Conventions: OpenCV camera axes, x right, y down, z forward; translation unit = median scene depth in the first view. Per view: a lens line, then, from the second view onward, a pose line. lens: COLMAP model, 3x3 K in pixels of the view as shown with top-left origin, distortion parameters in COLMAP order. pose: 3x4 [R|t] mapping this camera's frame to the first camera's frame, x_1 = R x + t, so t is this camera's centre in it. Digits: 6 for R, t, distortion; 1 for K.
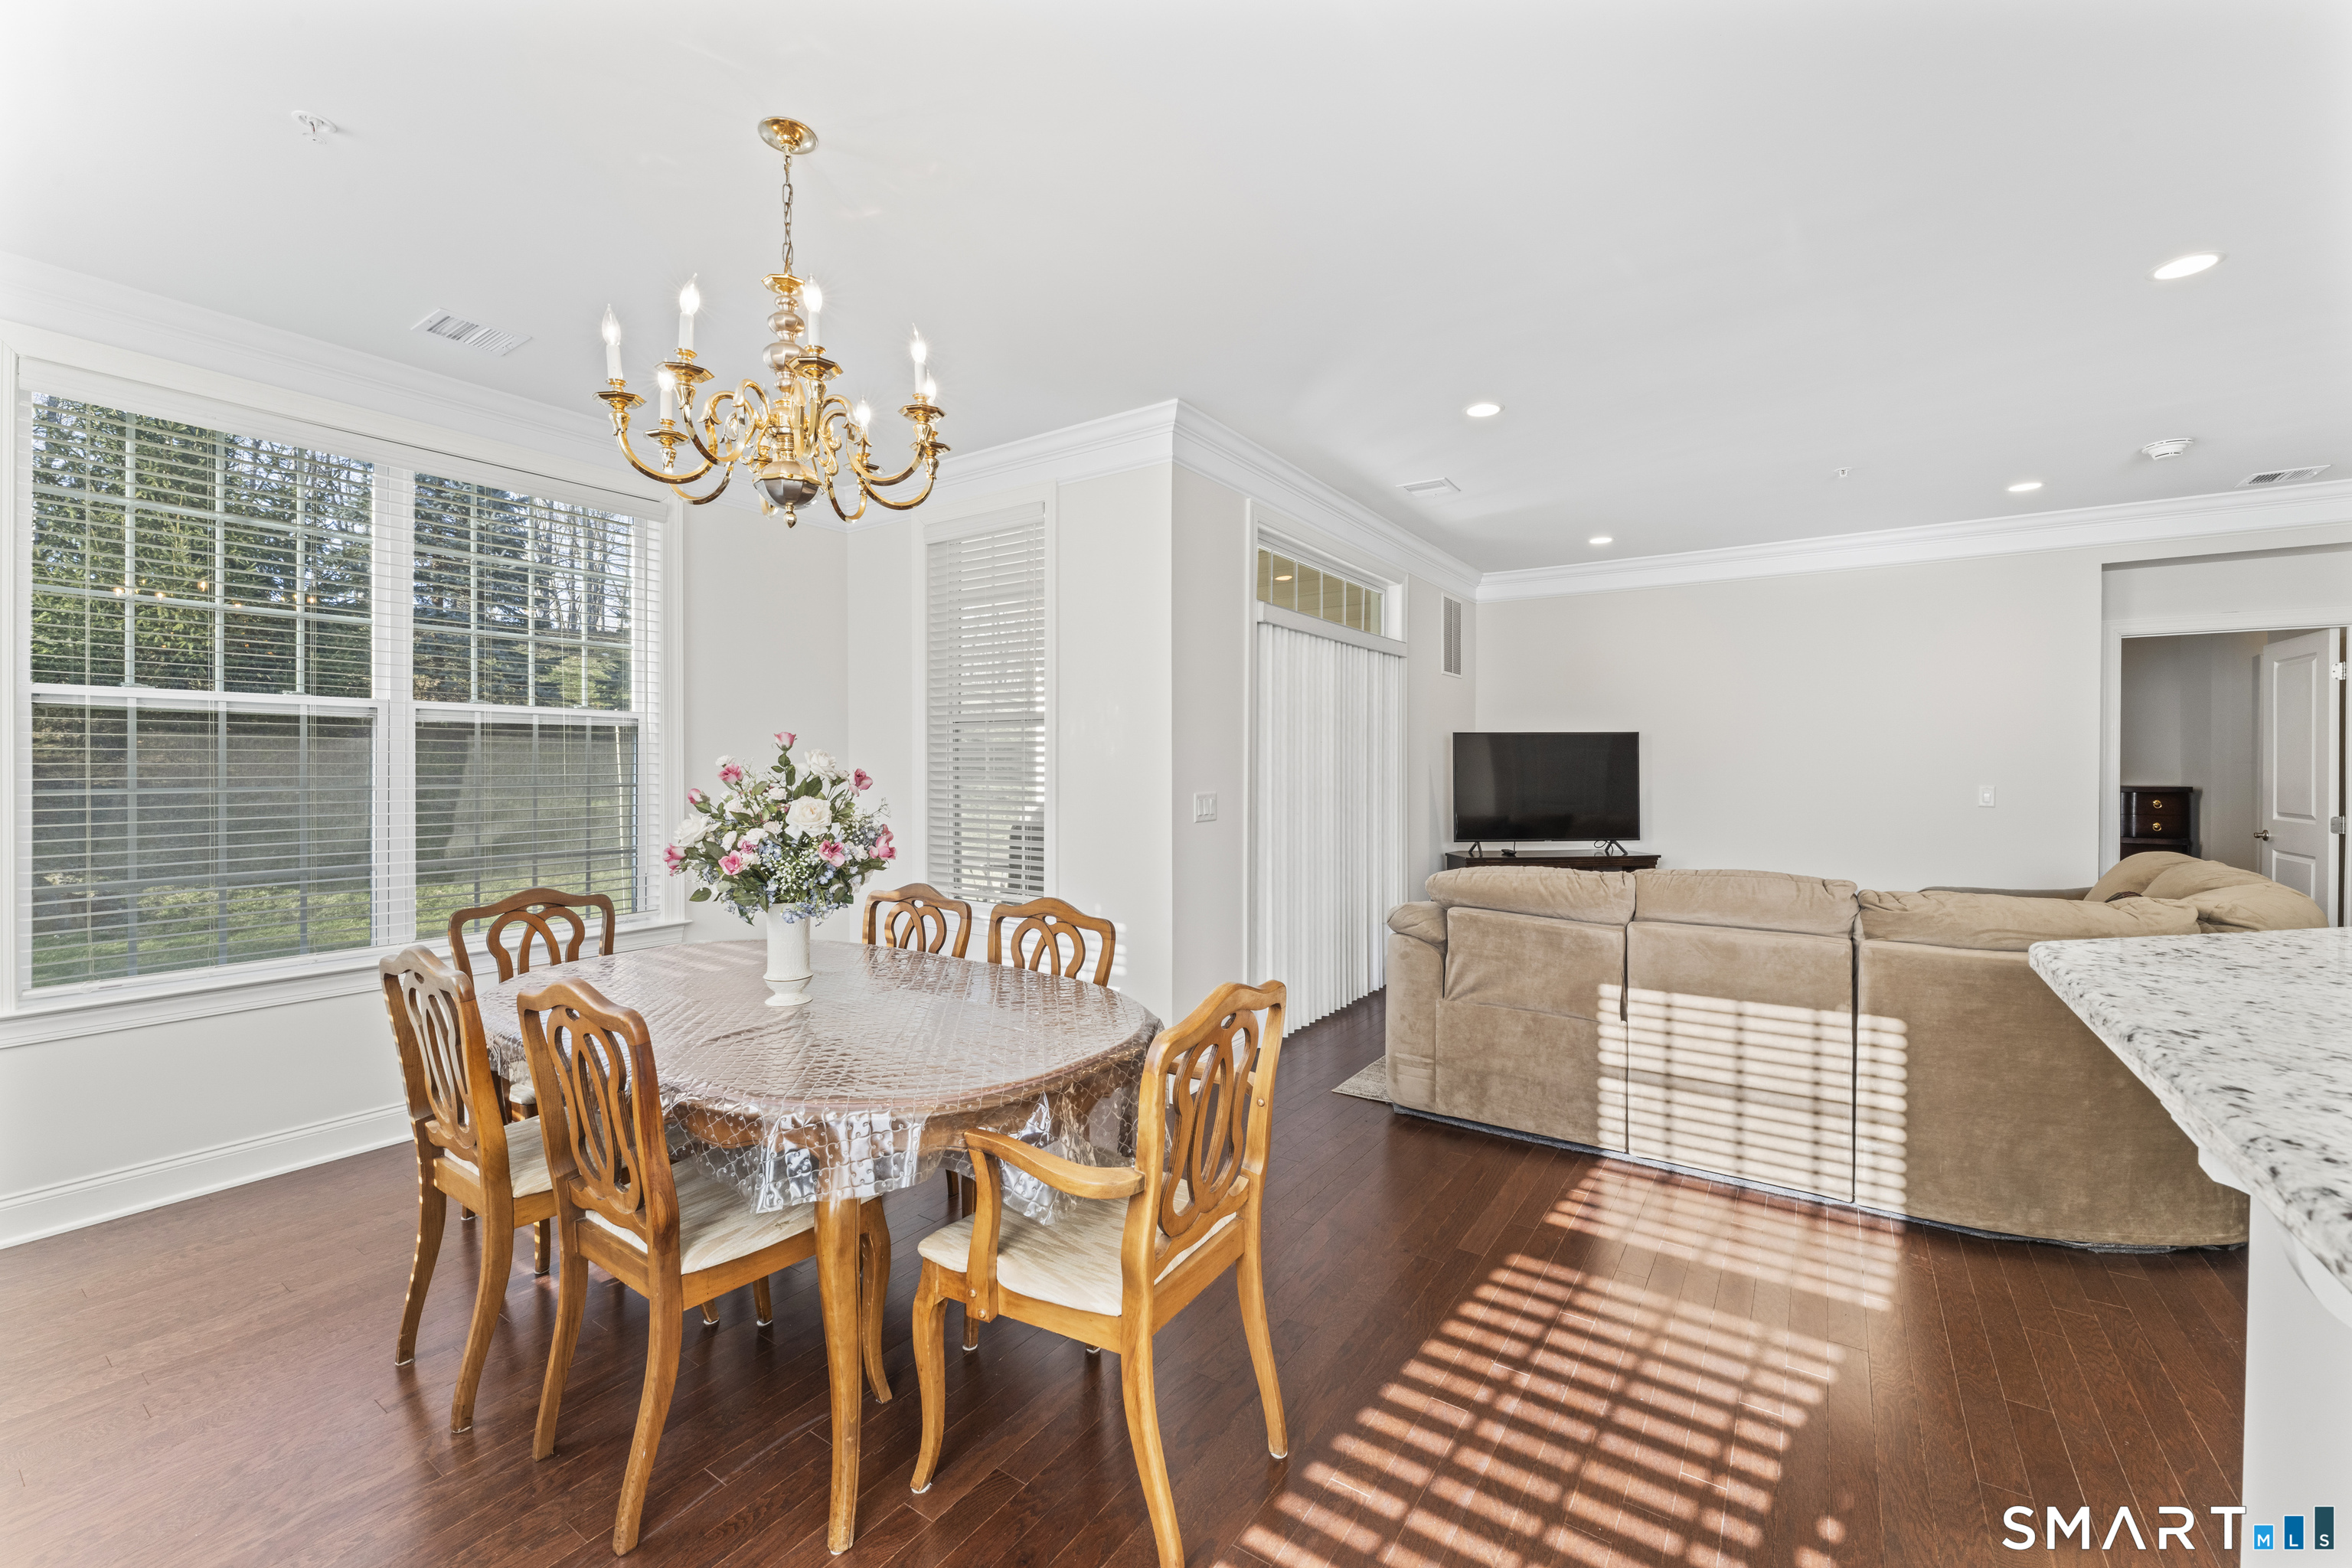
lens RADIAL K [[936.8, 0, 1178.0], [0, 936.8, 765.0], [0, 0, 1]] dist [0.000428, -0.000272]
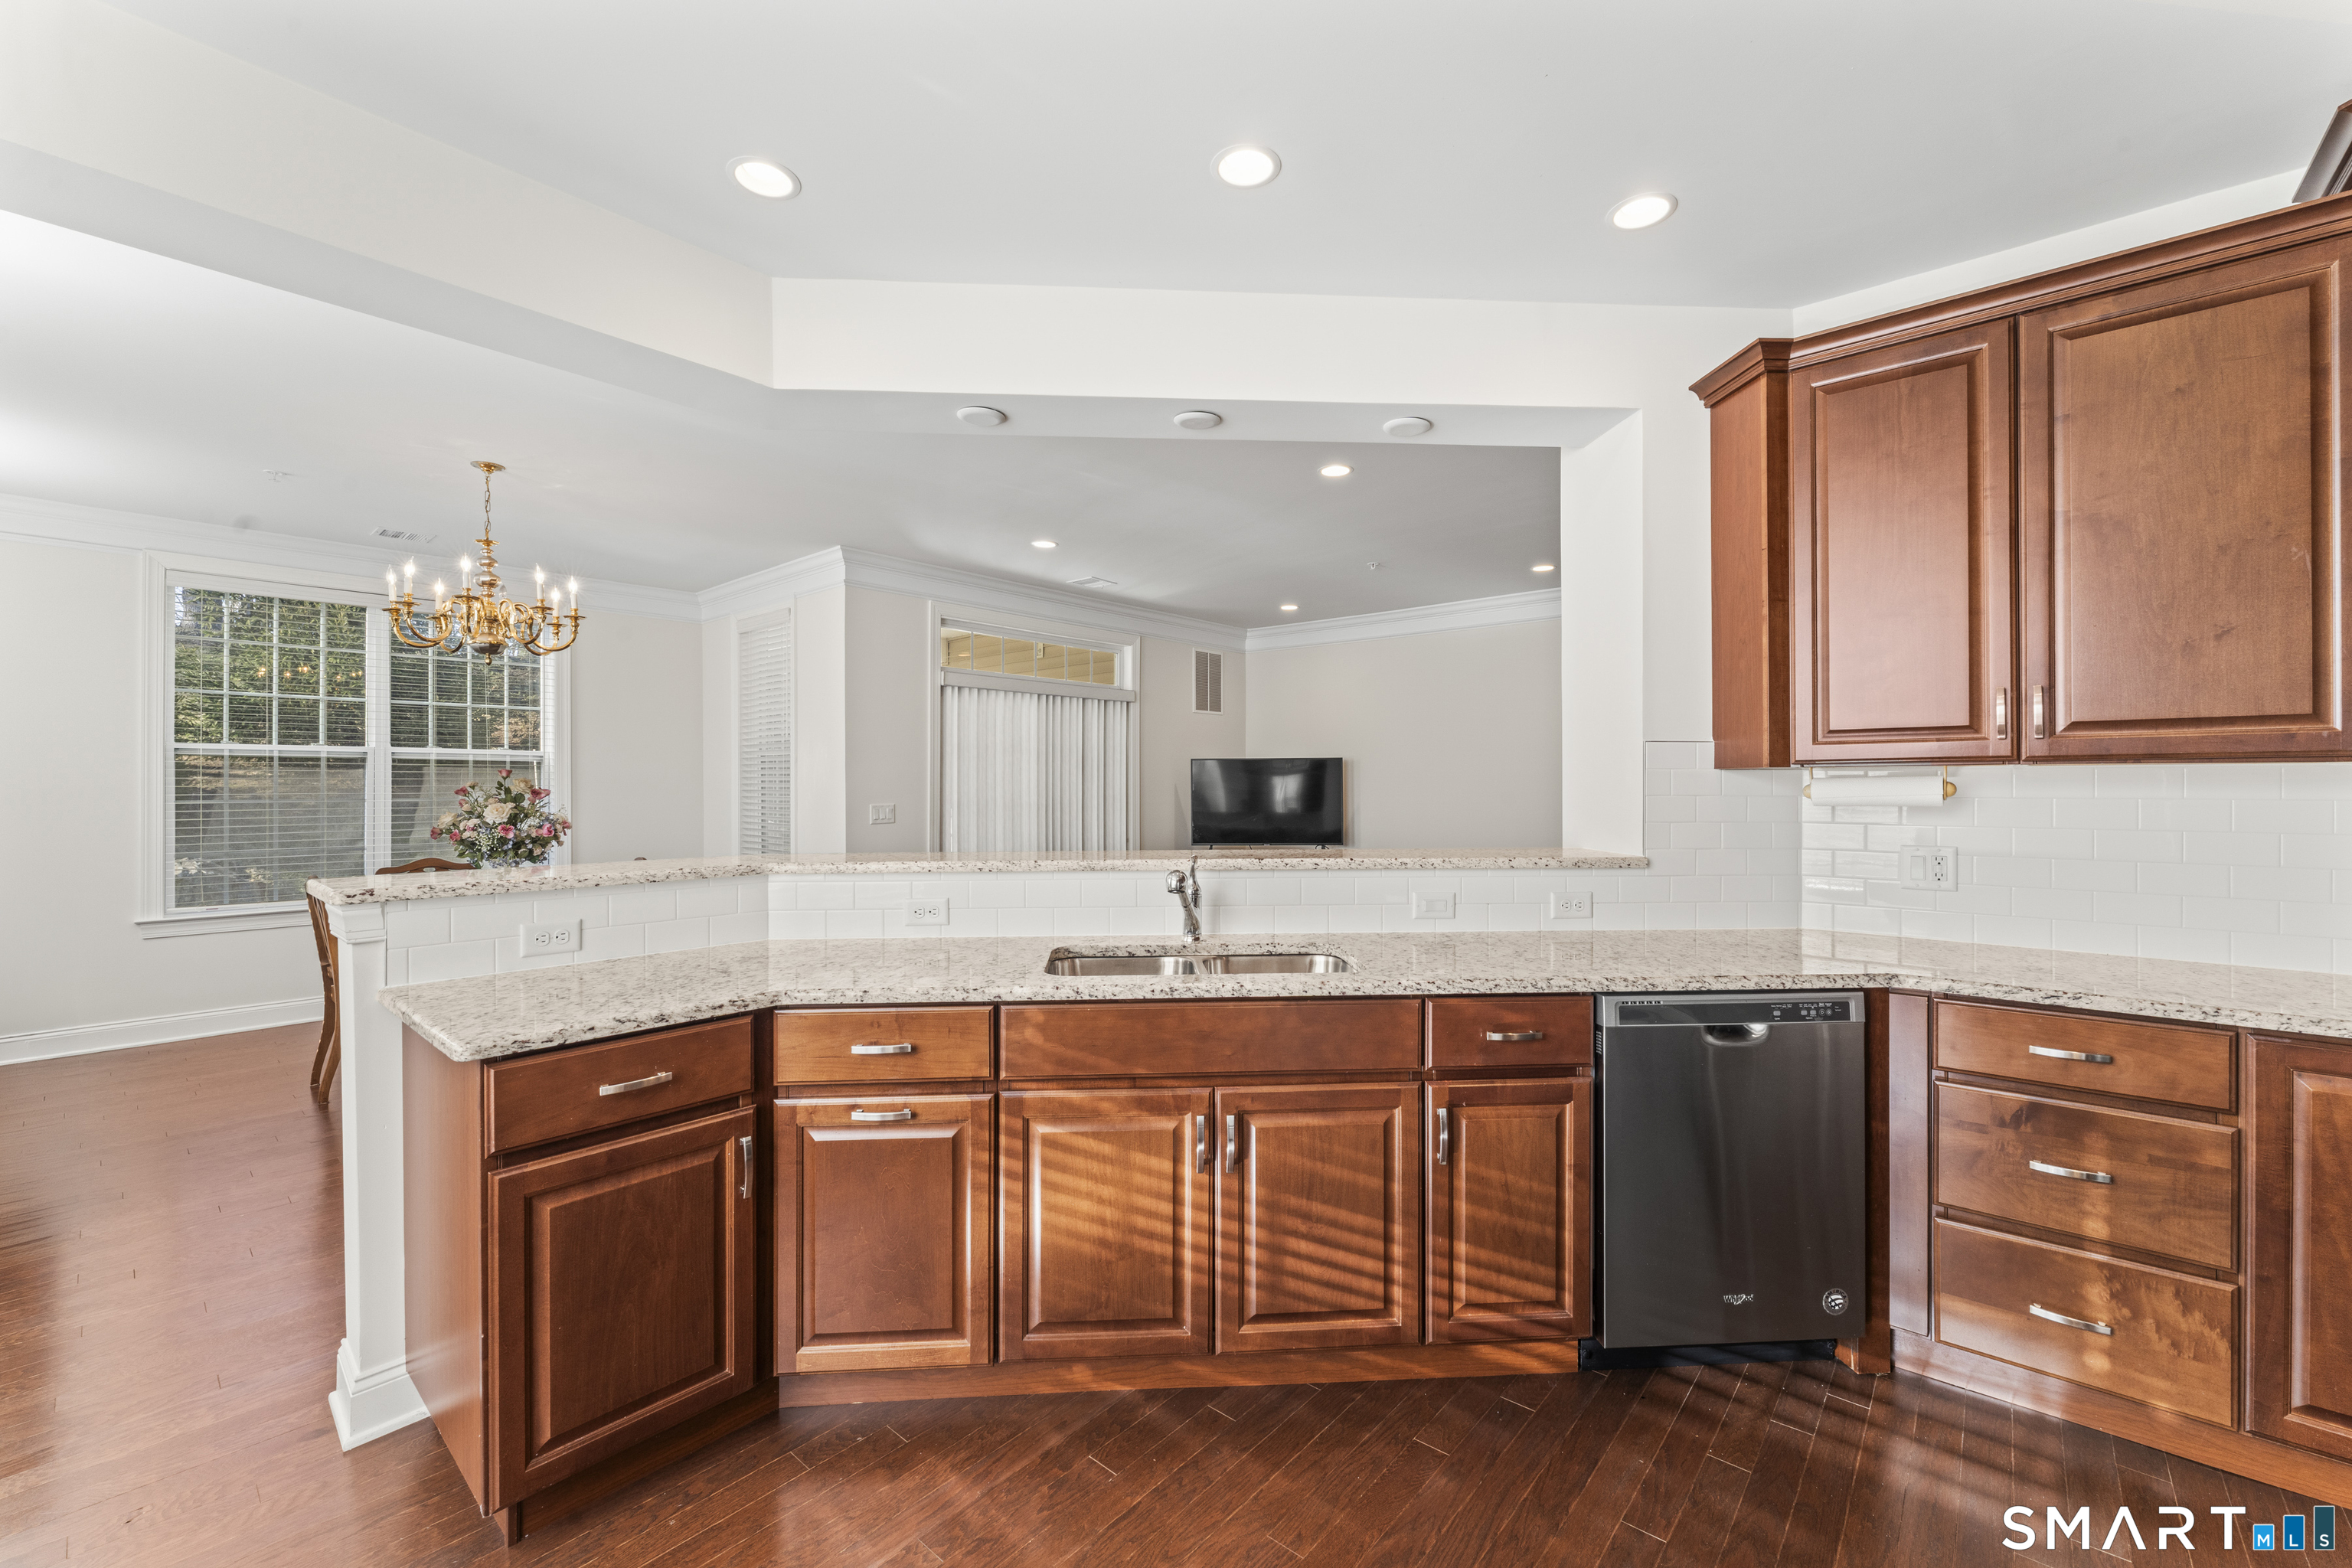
lens RADIAL K [[942.4, 0, 1176.7], [0, 942.4, 779.0], [0, 0, 1]] dist [-0.003106, 0.000025]
pose [[0.992714, -0.001120, -0.120489, 0.758148], [0.000527, 0.999988, -0.004953, -0.003779], [0.120493, 0.004853, 0.992702, -0.472027]]
